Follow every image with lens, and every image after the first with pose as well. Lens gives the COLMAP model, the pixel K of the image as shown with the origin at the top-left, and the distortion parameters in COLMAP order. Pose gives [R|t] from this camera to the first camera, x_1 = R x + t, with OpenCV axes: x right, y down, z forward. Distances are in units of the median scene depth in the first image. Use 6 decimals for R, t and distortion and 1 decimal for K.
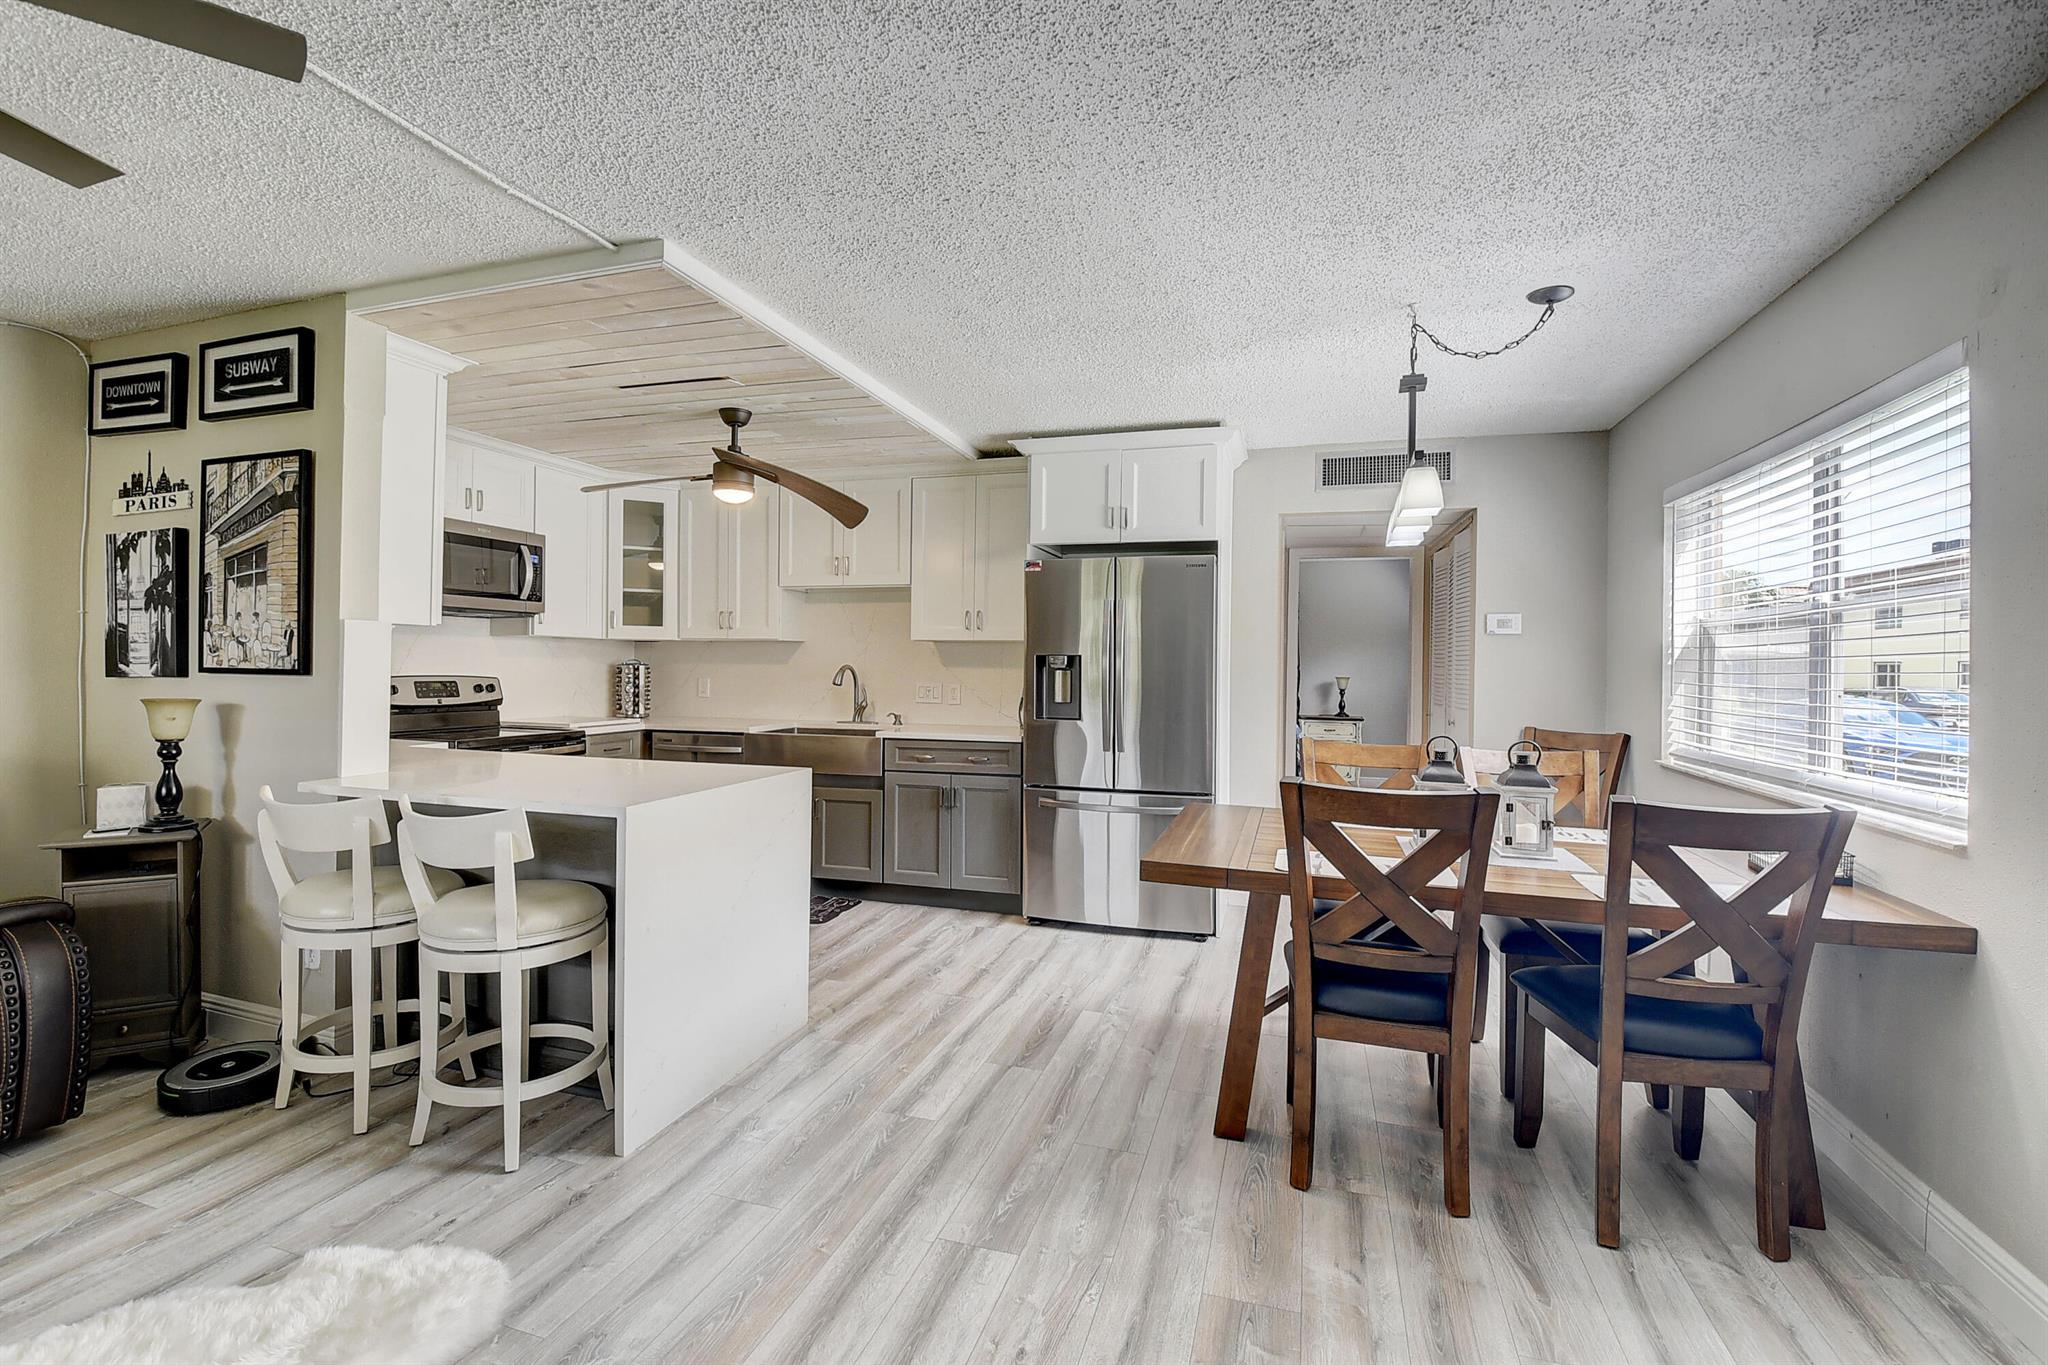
lens RADIAL K [[907.2, 0, 1014.7], [0, 907.2, 664.0], [0, 0, 1]] dist [0.018934, -0.029862]
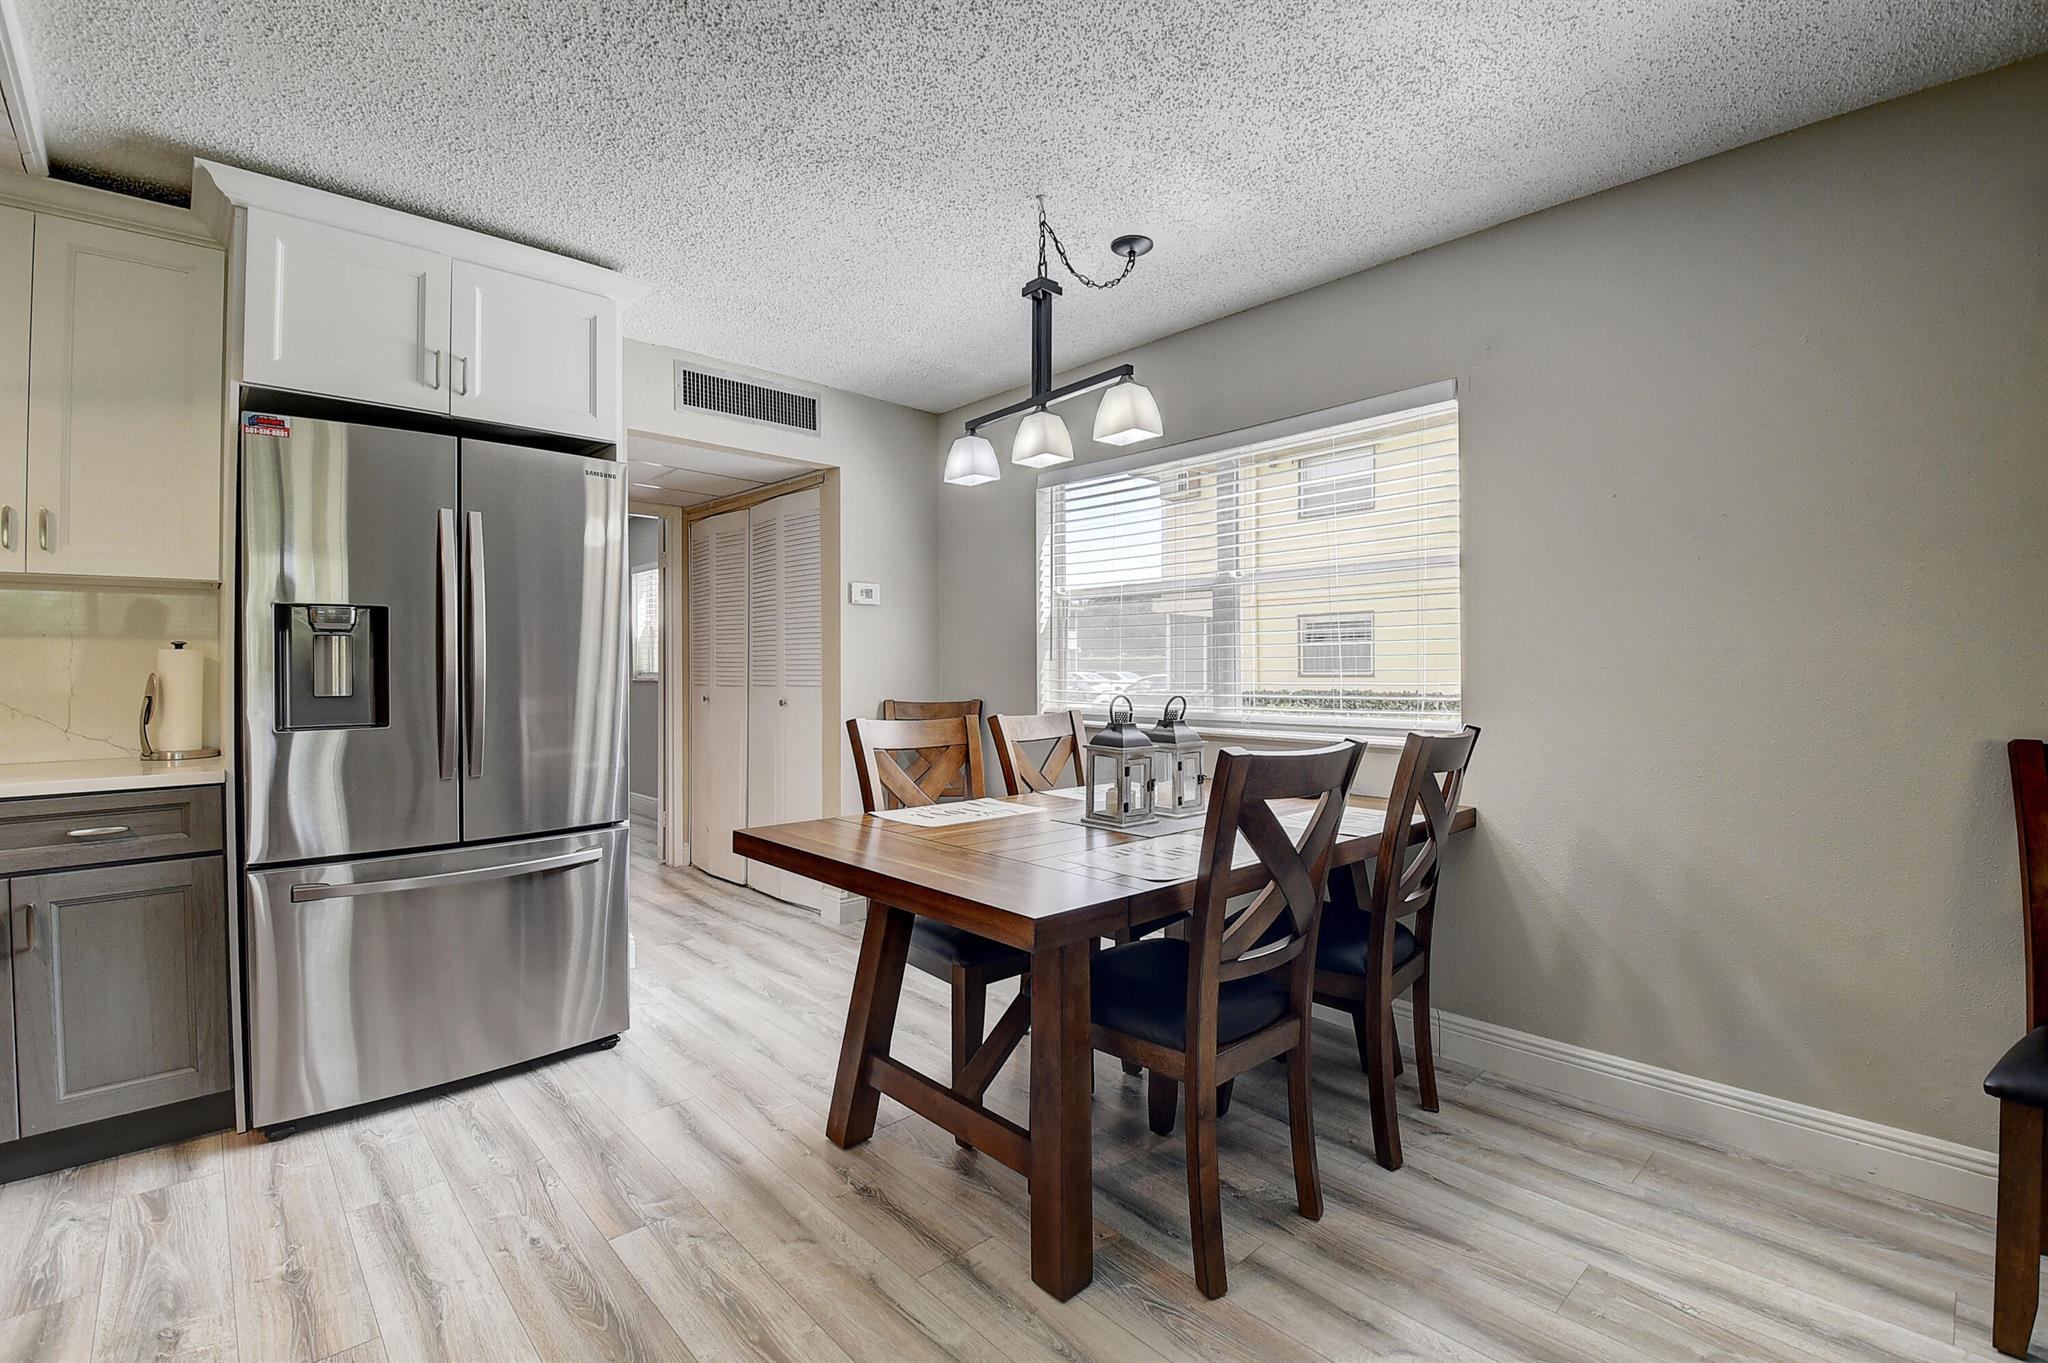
lens RADIAL K [[917.6, 0, 1031.2], [0, 917.6, 665.3], [0, 0, 1]] dist [-0.027476, -0.000594]
pose [[0.484943, -0.012856, 0.874451, -0.210252], [0.011211, 0.999901, 0.008483, 0.024184], [-0.874474, 0.005689, 0.485039, 0.392834]]
